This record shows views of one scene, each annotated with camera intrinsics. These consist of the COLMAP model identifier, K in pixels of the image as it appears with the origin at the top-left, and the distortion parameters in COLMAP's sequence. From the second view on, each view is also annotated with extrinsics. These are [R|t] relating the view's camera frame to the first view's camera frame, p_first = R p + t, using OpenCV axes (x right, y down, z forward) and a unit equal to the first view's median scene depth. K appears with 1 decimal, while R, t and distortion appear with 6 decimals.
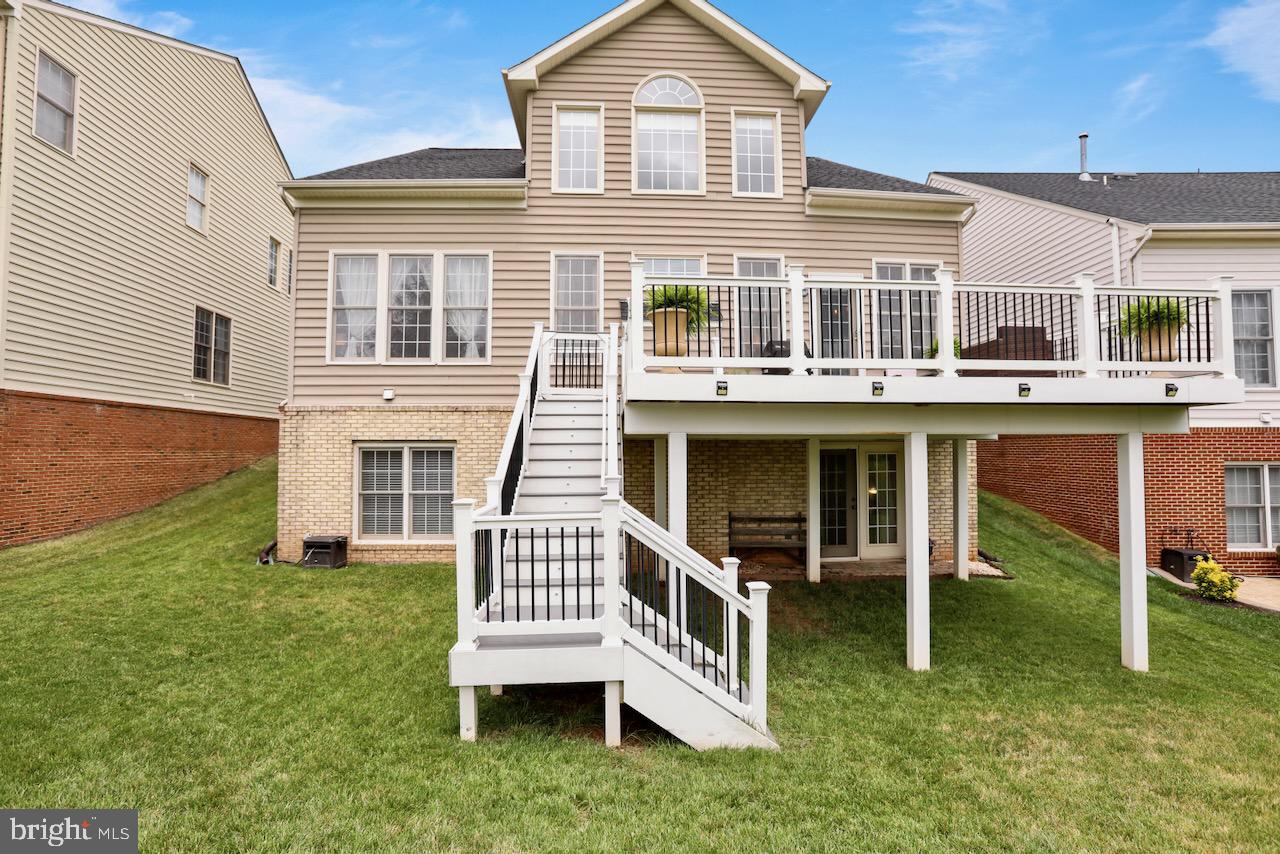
lens RADIAL K [[593.9, 0, 643.5], [0, 593.9, 434.4], [0, 0, 1]] dist [-0.047080, 0.008546]
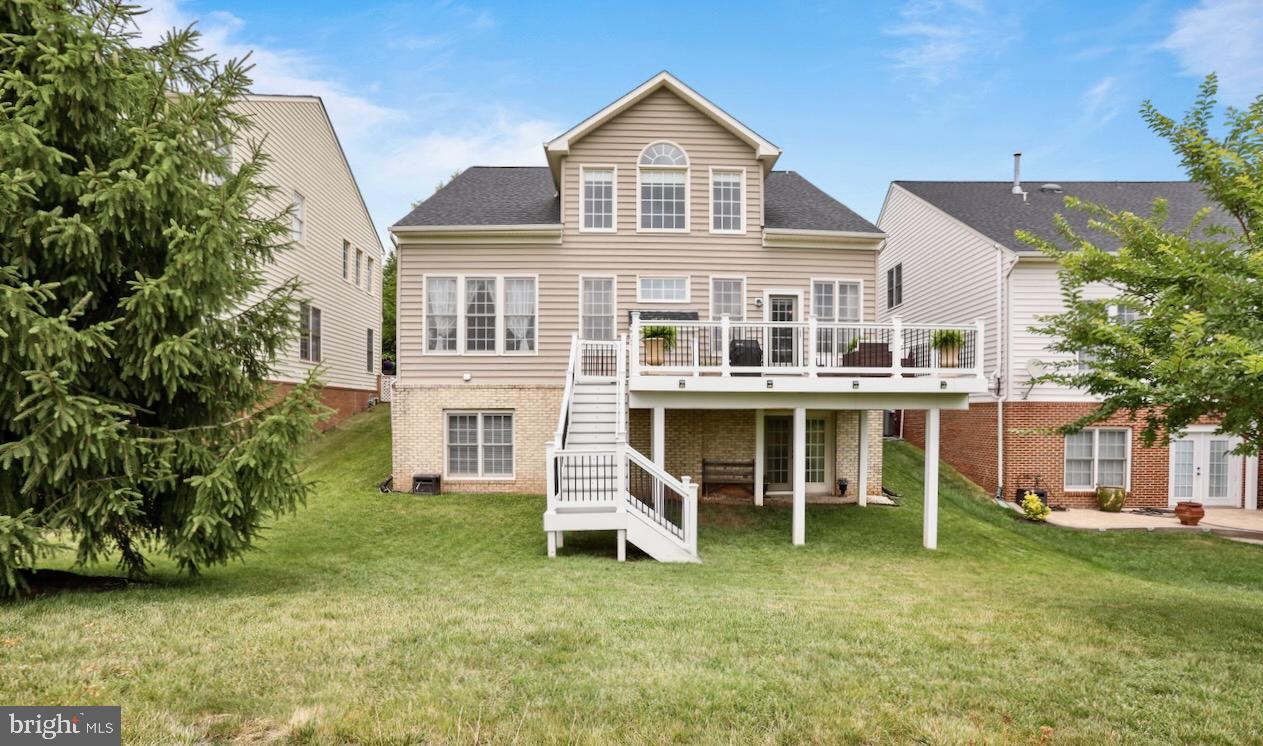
lens RADIAL K [[625.1, 0, 662.9], [0, 625.1, 433.9], [0, 0, 1]] dist [0.000973, 0.000826]
pose [[0.999963, 0.004260, 0.007439, 0.034408], [-0.004716, 0.998042, 0.062362, -0.025483], [-0.007158, -0.062395, 0.998026, -0.534447]]
